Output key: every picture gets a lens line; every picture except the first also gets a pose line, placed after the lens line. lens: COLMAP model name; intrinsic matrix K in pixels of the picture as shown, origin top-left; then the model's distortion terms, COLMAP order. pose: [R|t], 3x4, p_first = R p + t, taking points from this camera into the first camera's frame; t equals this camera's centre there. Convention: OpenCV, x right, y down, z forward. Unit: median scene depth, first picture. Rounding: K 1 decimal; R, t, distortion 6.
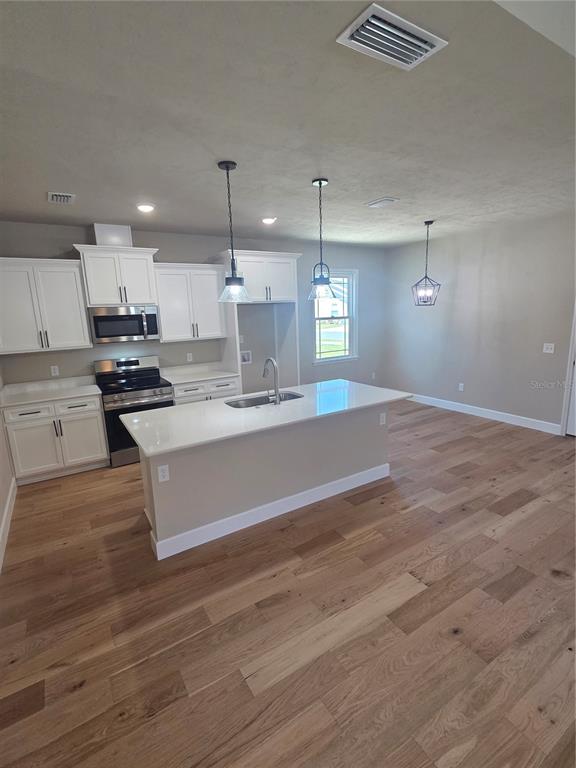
lens RADIAL K [[371.2, 0, 285.6], [0, 371.2, 384.6], [0, 0, 1]] dist [0.000056, -0.000041]
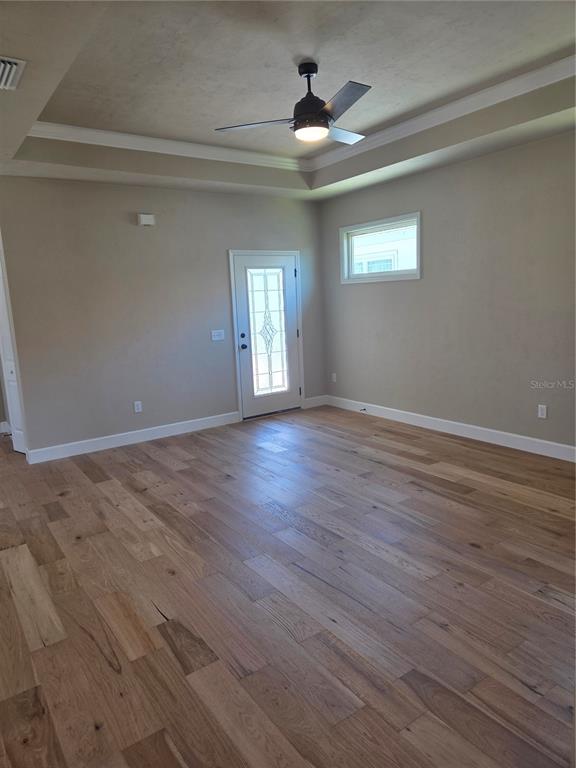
lens RADIAL K [[515.2, 0, 291.0], [0, 515.2, 380.2], [0, 0, 1]] dist [0.043889, 0.000193]
pose [[-0.061289, -0.129001, 0.989749, -0.627489], [0.245877, 0.959103, 0.140233, 0.041096], [-0.967361, 0.251951, -0.027064, 0.107554]]
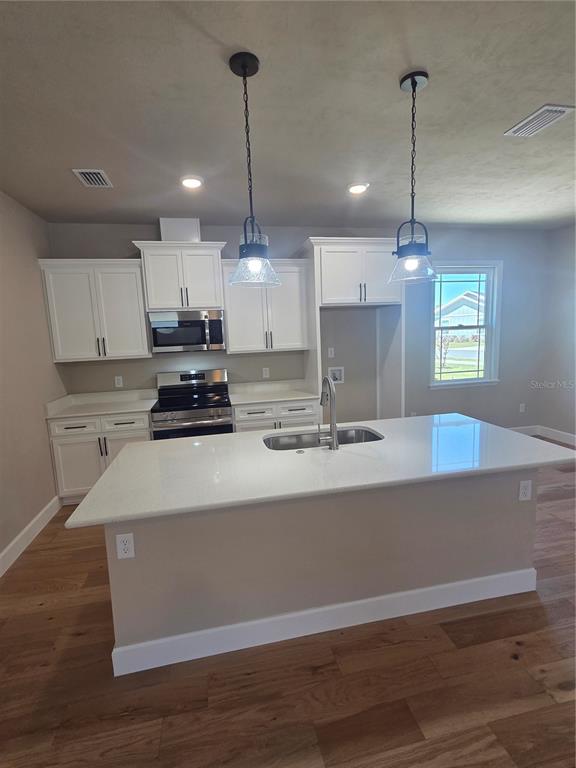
lens RADIAL K [[370.1, 0, 287.8], [0, 370.1, 386.6], [0, 0, 1]] dist [0.000941, 0.001198]
pose [[0.939055, 0.047640, -0.340451, 0.095346], [-0.062054, 0.997573, -0.031571, -0.024399], [0.338121, 0.050773, 0.939732, 0.303513]]
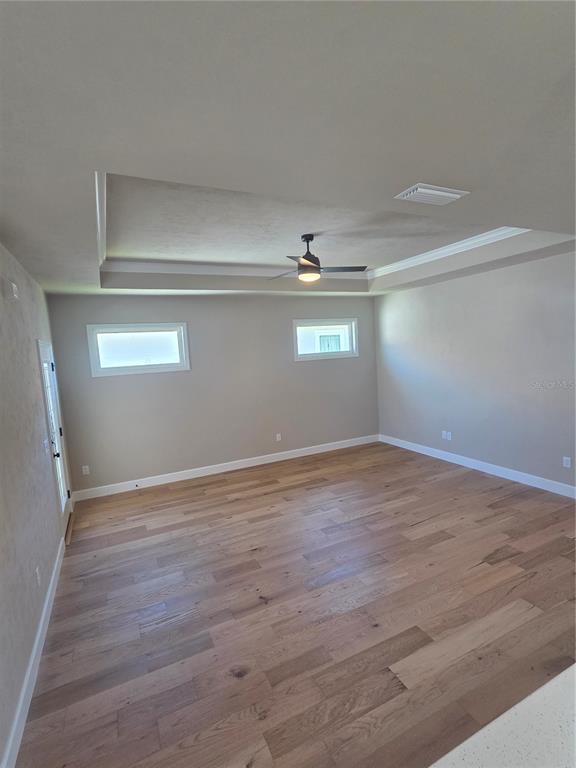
lens RADIAL K [[374.4, 0, 286.4], [0, 374.4, 389.3], [0, 0, 1]] dist [0.000940, 0.000491]
pose [[-0.990343, 0.081330, 0.112282, 0.273843], [0.111723, 0.947703, 0.298961, -0.248075], [-0.082095, 0.308618, -0.947637, 0.980361]]
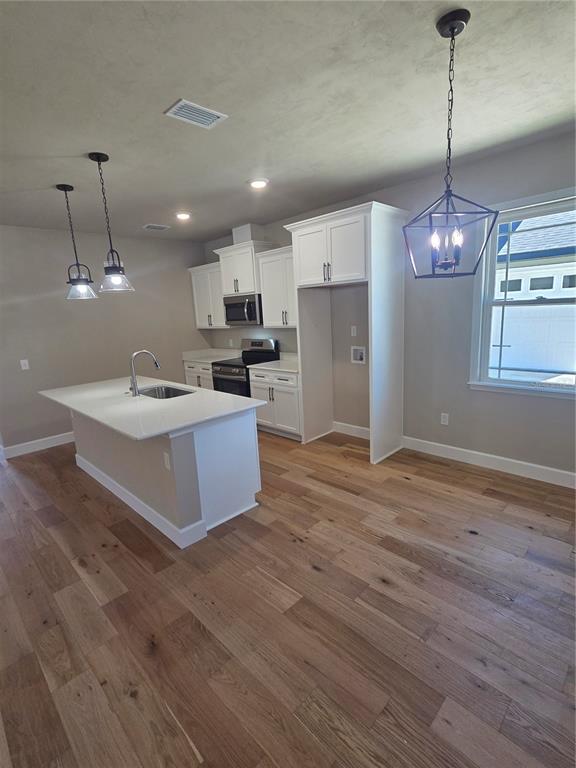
lens RADIAL K [[370.1, 0, 287.8], [0, 370.1, 386.6], [0, 0, 1]] dist [0.000941, 0.001198]
pose [[0.236946, 0.217951, -0.946760, 0.856171], [-0.148994, 0.971135, 0.186273, -0.185452], [0.960030, 0.096925, 0.262580, 0.935160]]
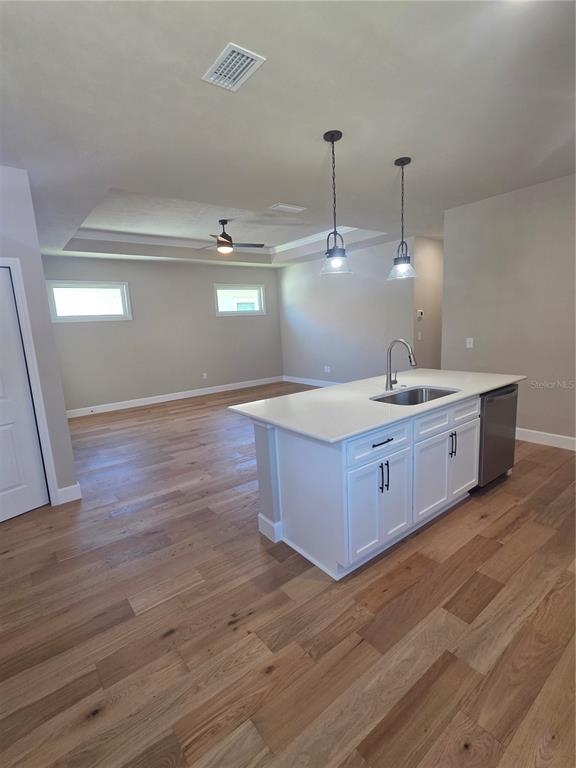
lens RADIAL K [[370.1, 0, 287.8], [0, 370.1, 386.6], [0, 0, 1]] dist [0.000941, 0.001198]
pose [[-0.990169, 0.103510, -0.094085, 0.250653], [0.061676, 0.926774, 0.370522, -0.251220], [0.125548, 0.361076, -0.924046, 1.486649]]
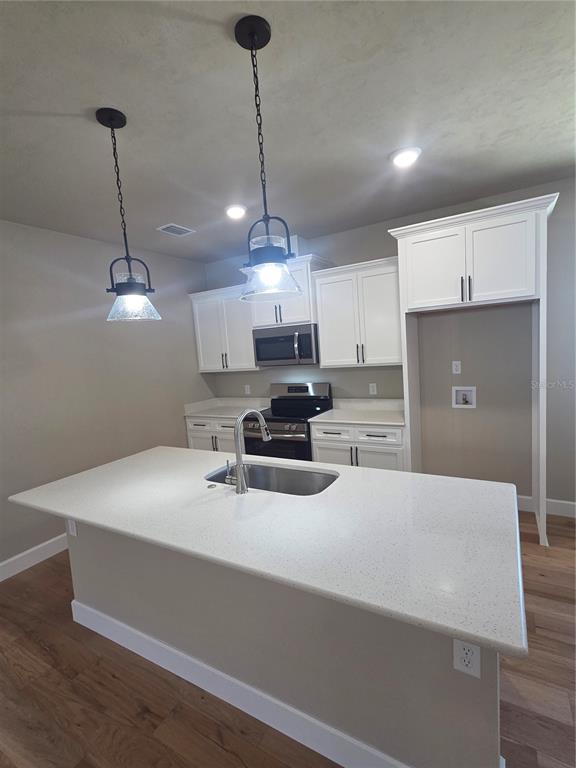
lens RADIAL K [[370.1, 0, 287.8], [0, 370.1, 386.6], [0, 0, 1]] dist [0.000941, 0.001198]
pose [[0.472806, 0.094403, -0.876095, 0.403919], [-0.122123, 0.991670, 0.040950, -0.113625], [0.872663, 0.087630, 0.480396, 0.642308]]
